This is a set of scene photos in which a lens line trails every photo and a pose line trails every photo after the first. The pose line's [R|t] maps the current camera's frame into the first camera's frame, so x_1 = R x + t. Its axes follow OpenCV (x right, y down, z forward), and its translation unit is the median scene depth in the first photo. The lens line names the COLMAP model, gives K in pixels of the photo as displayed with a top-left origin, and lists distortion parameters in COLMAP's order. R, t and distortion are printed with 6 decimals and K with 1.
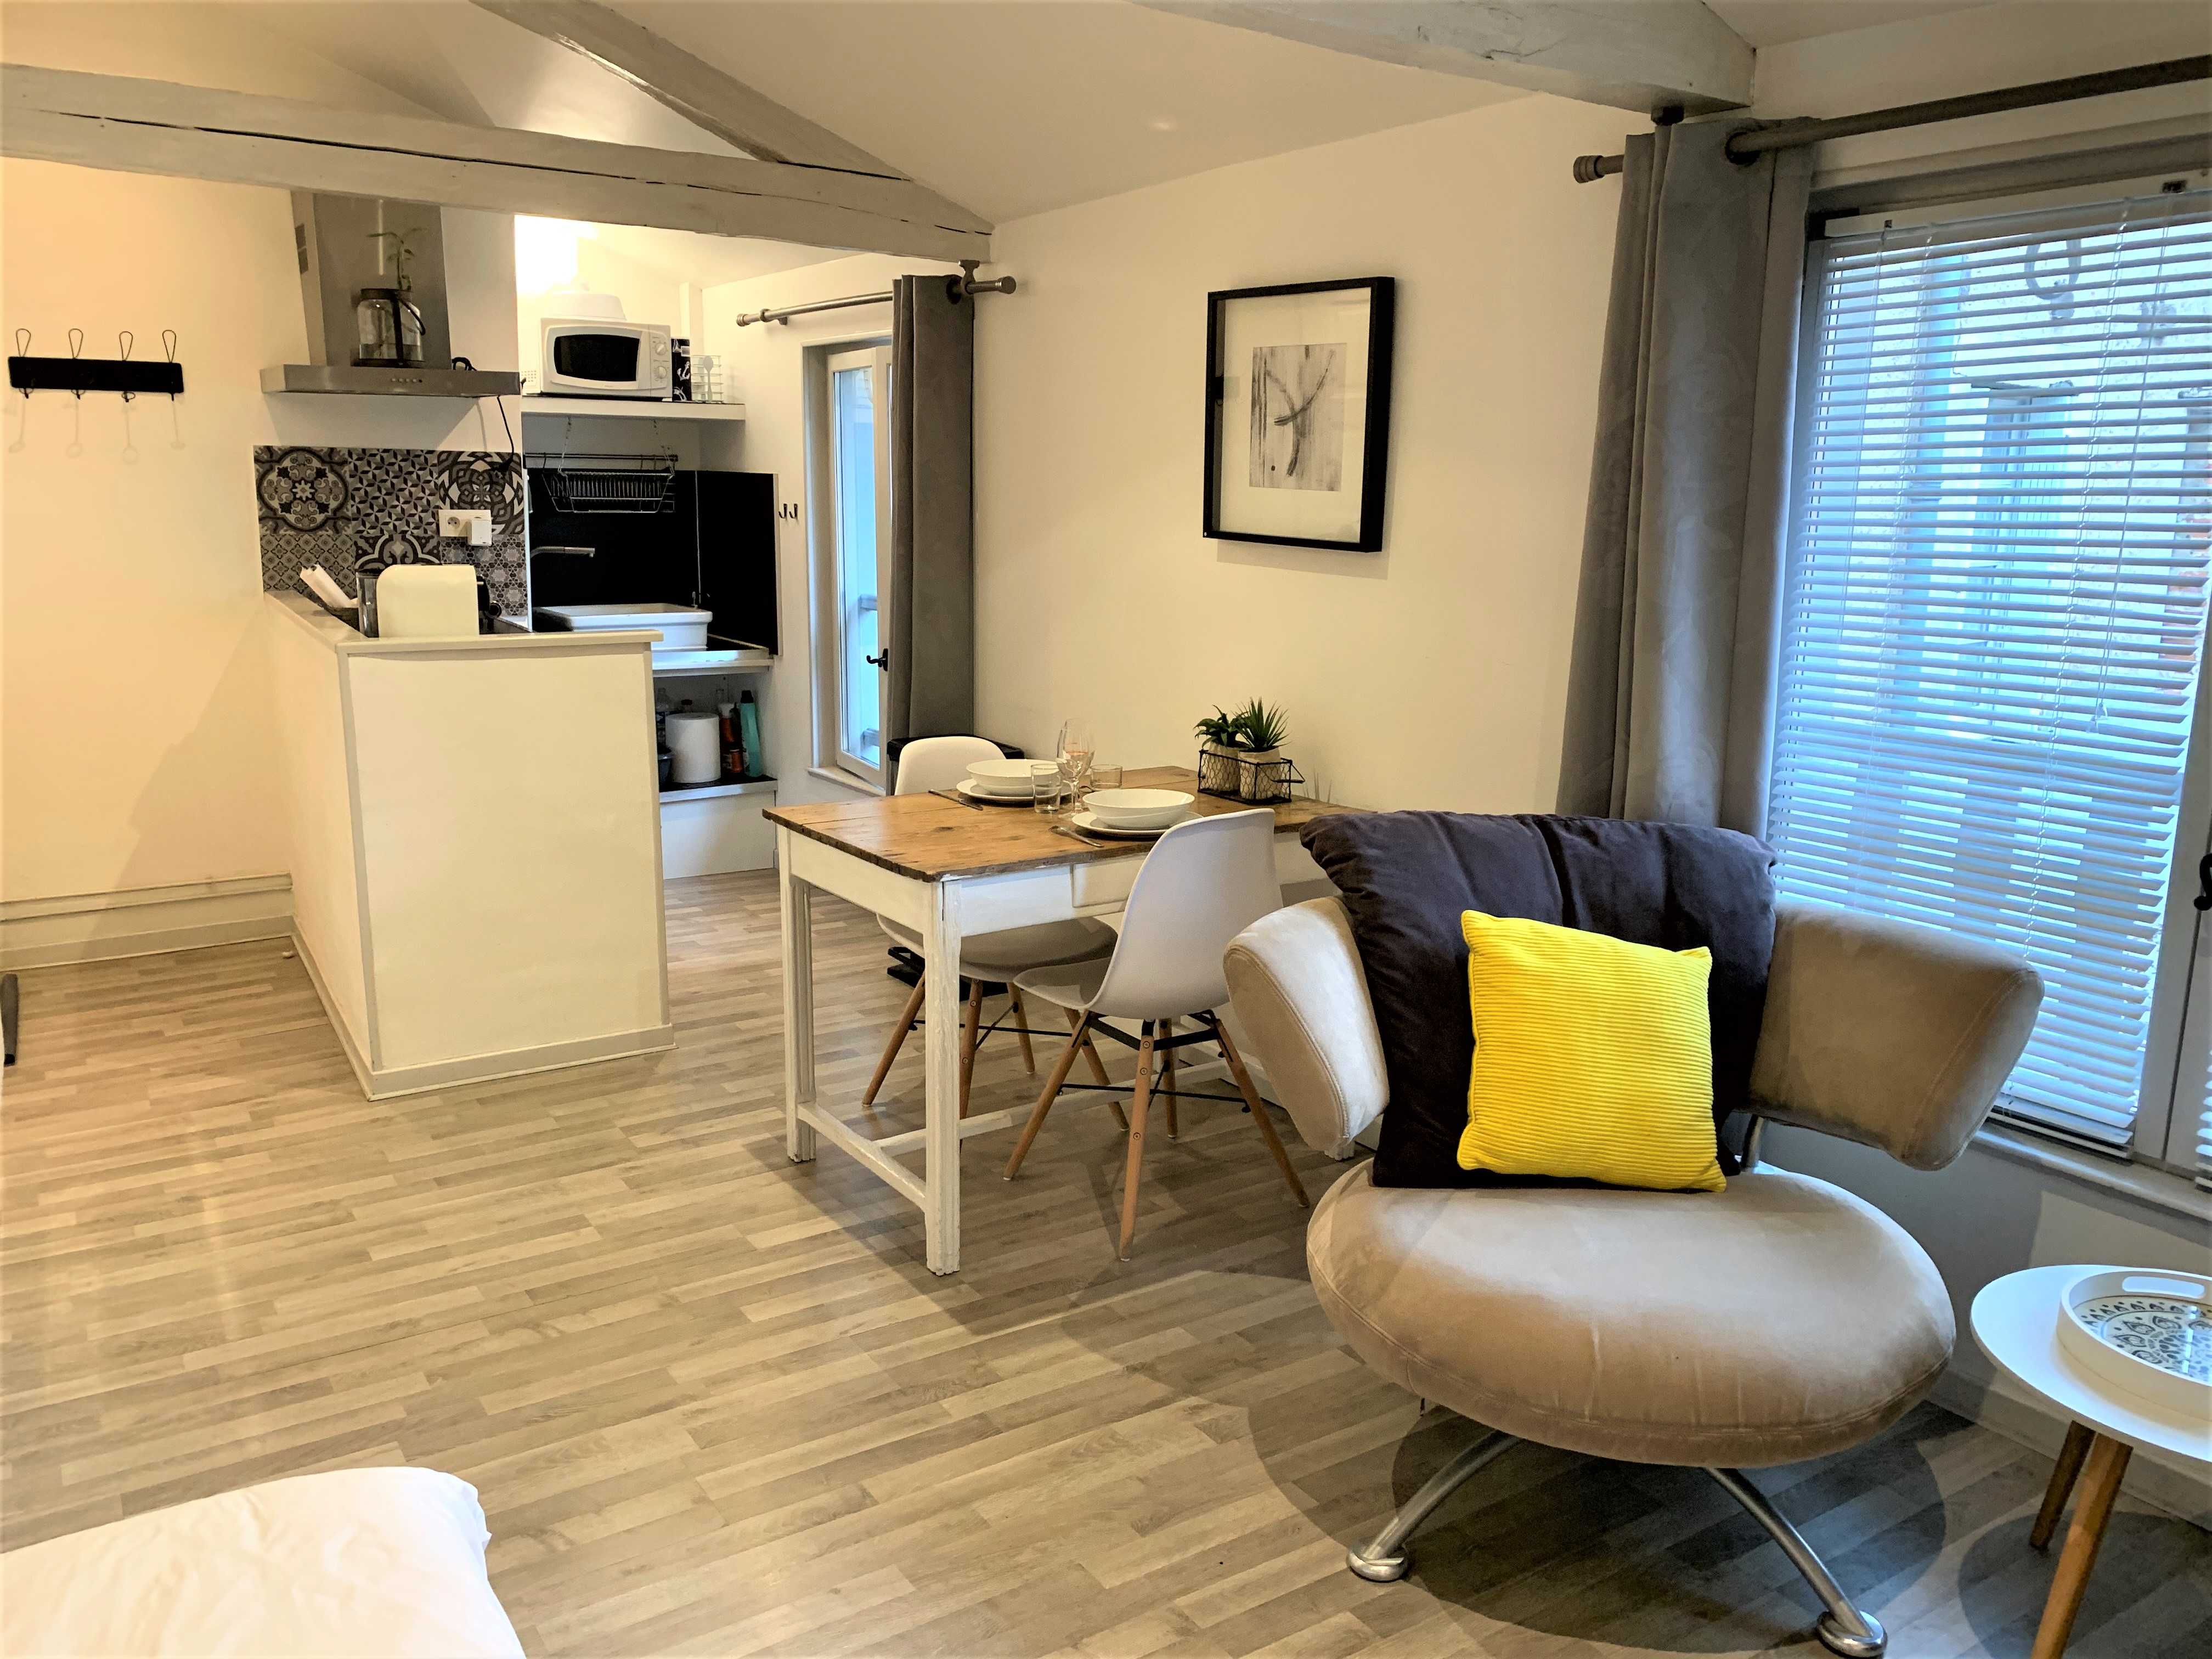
lens RADIAL K [[1675.7, 0, 1109.1], [0, 1675.7, 838.0], [0, 0, 1]] dist [0.049542, -0.047633]
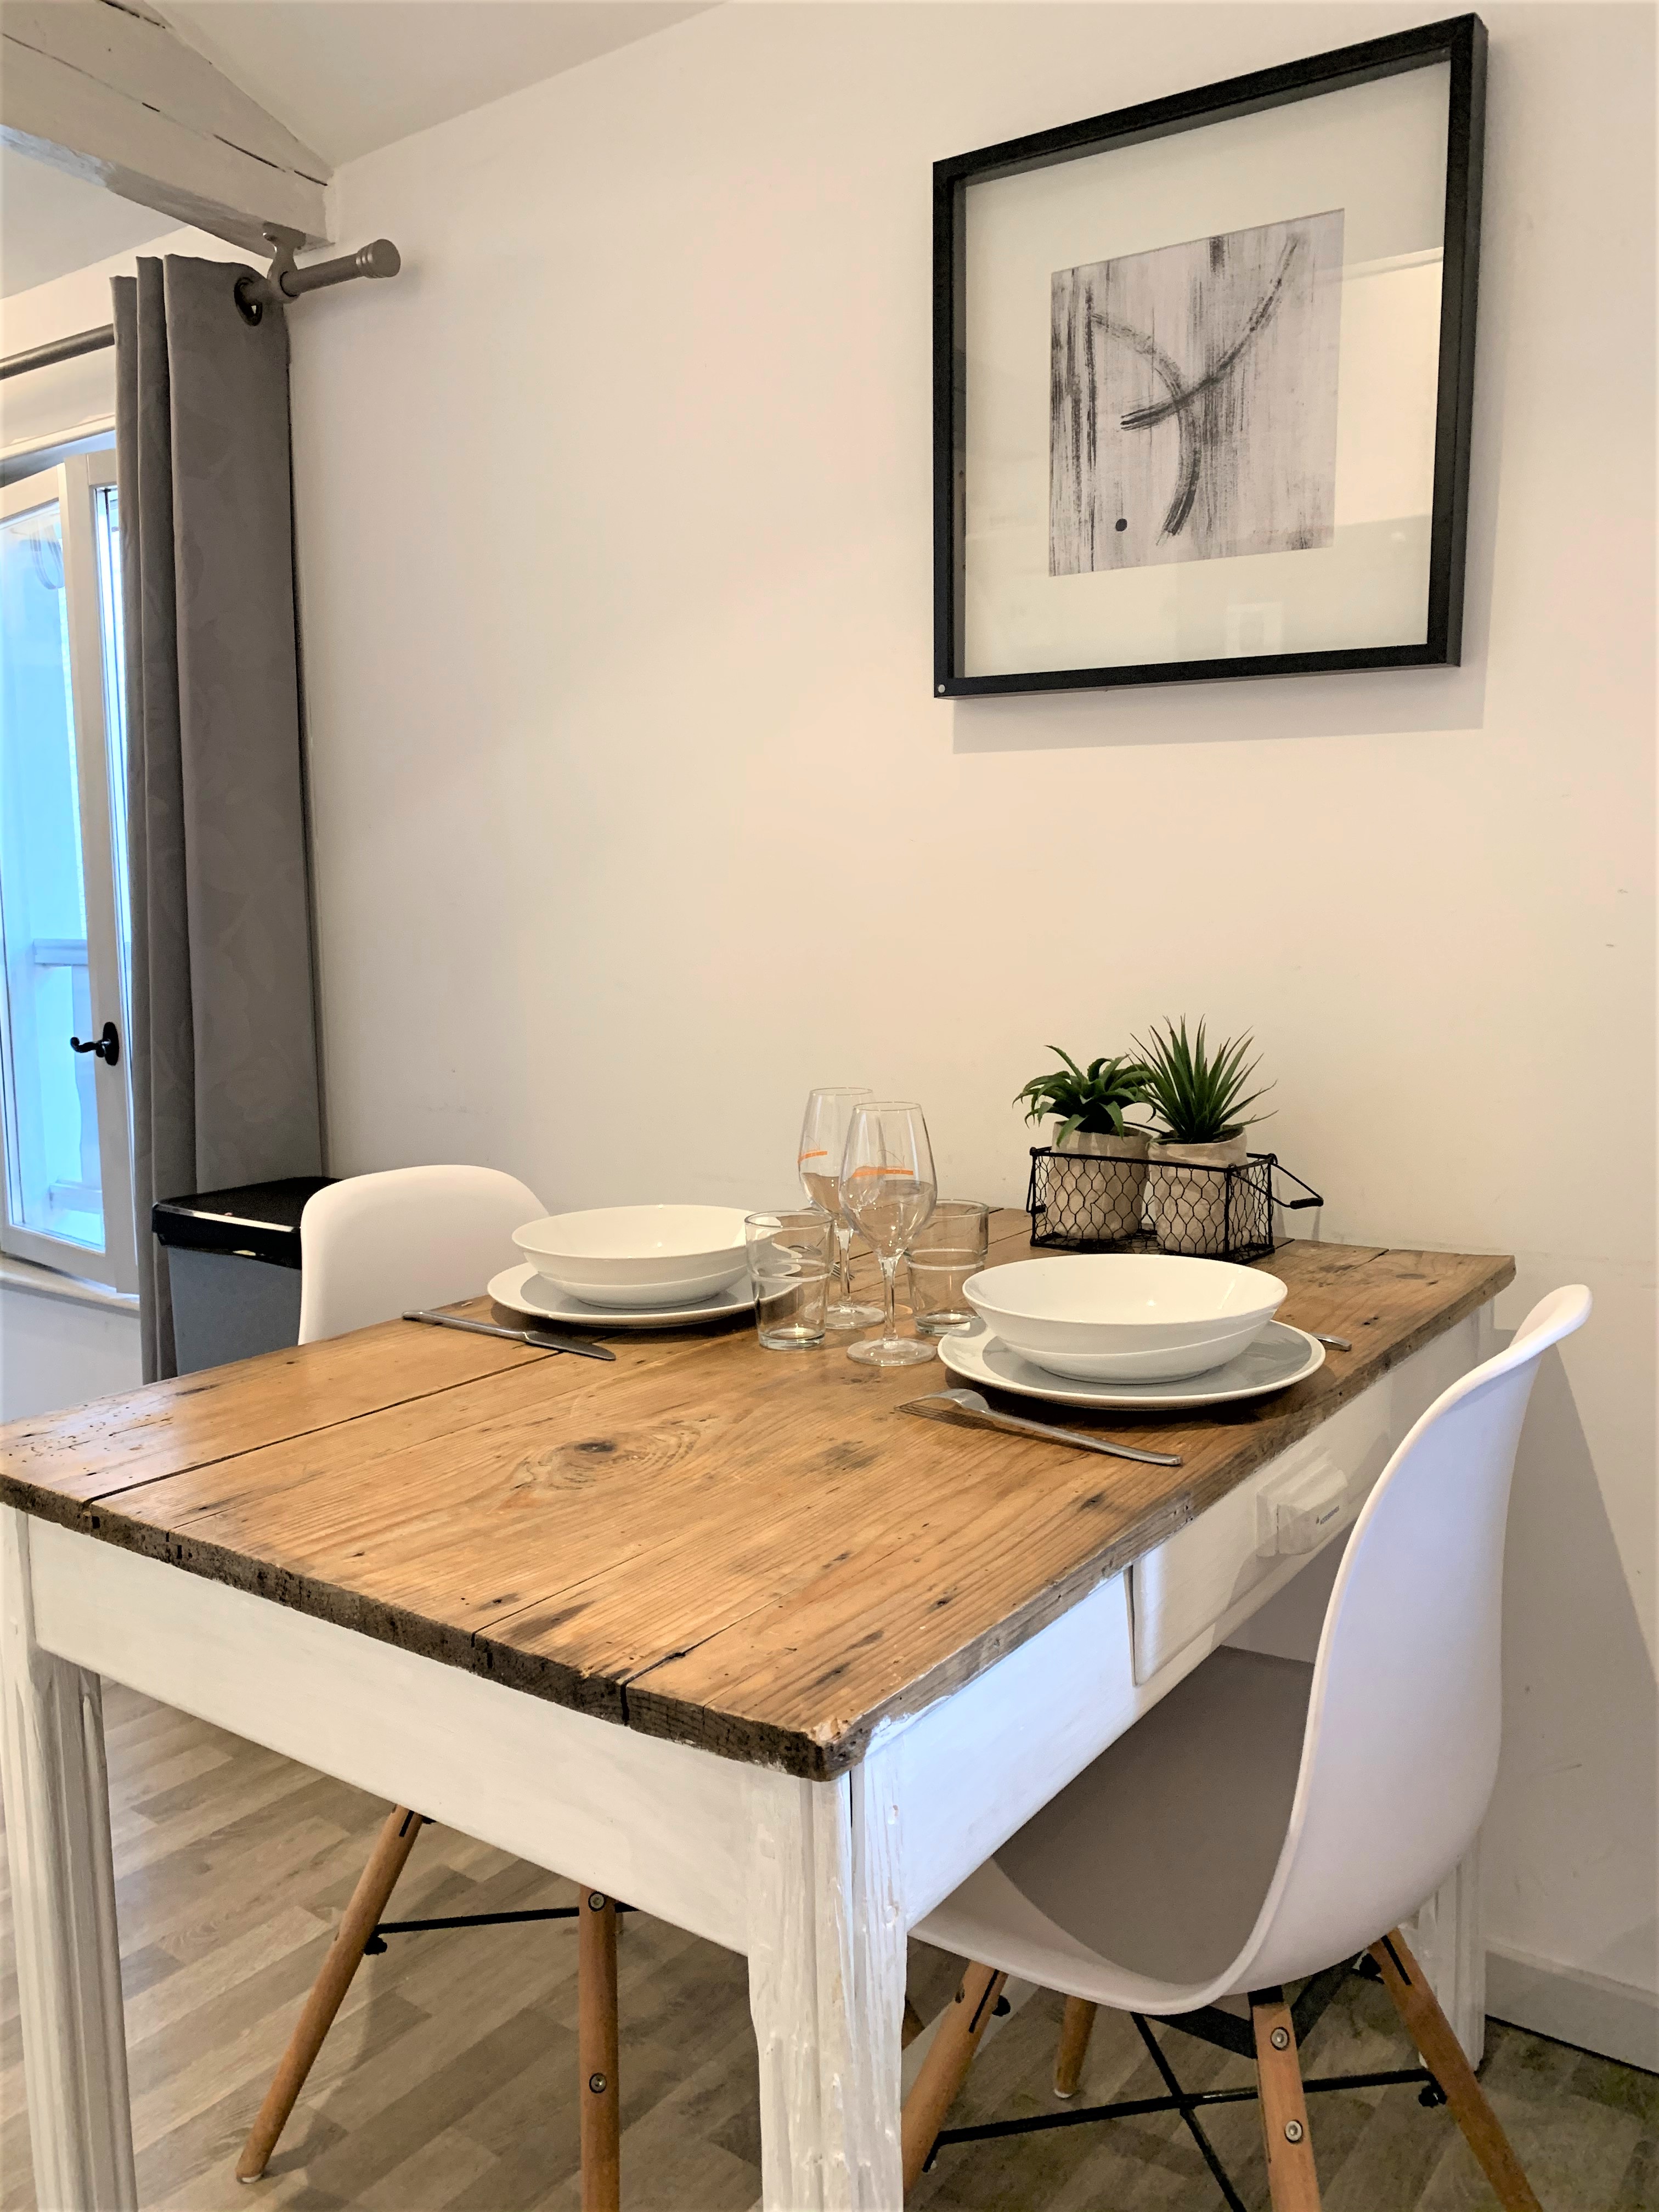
lens RADIAL K [[1675.7, 0, 822.9], [0, 1675.7, 1084.1], [0, 0, 1]] dist [0.049542, -0.047633]
pose [[0.942620, -0.057372, 0.328900, -0.140547], [0.090040, 0.992308, -0.084959, -0.037539], [-0.321496, 0.109698, 0.940535, 0.616662]]
